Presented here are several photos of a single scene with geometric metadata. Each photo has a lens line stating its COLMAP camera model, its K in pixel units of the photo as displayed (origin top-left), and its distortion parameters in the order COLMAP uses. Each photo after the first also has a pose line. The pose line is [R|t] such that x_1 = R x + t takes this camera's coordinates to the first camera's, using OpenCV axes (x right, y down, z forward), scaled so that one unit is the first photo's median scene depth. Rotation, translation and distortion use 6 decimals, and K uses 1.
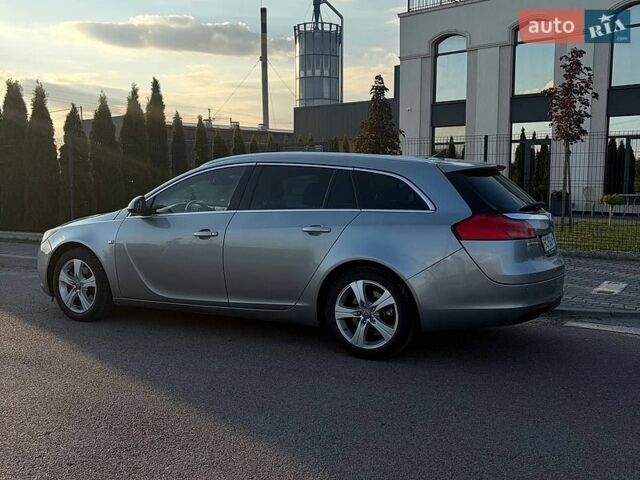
lens RADIAL K [[640.4, 0, 322.1], [0, 640.4, 241.4], [0, 0, 1]] dist [0.077609, -0.168217]
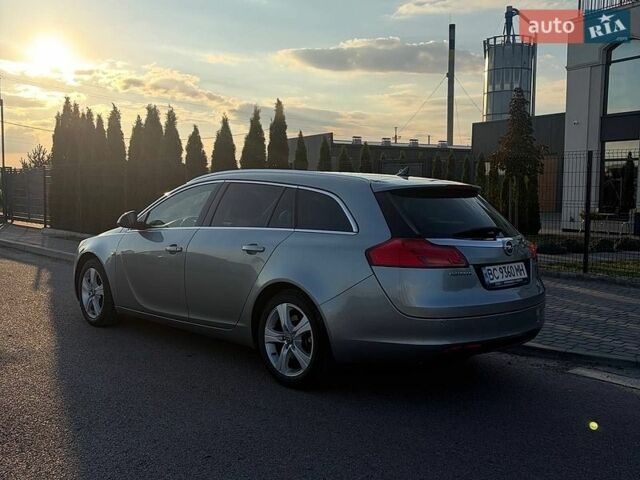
lens RADIAL K [[640.4, 0, 322.1], [0, 640.4, 241.4], [0, 0, 1]] dist [0.077609, -0.168217]
pose [[0.953217, 0.033049, -0.300476, 0.292102], [-0.041054, 0.998949, -0.020365, -0.010503], [0.299488, 0.031748, 0.953572, 0.076061]]
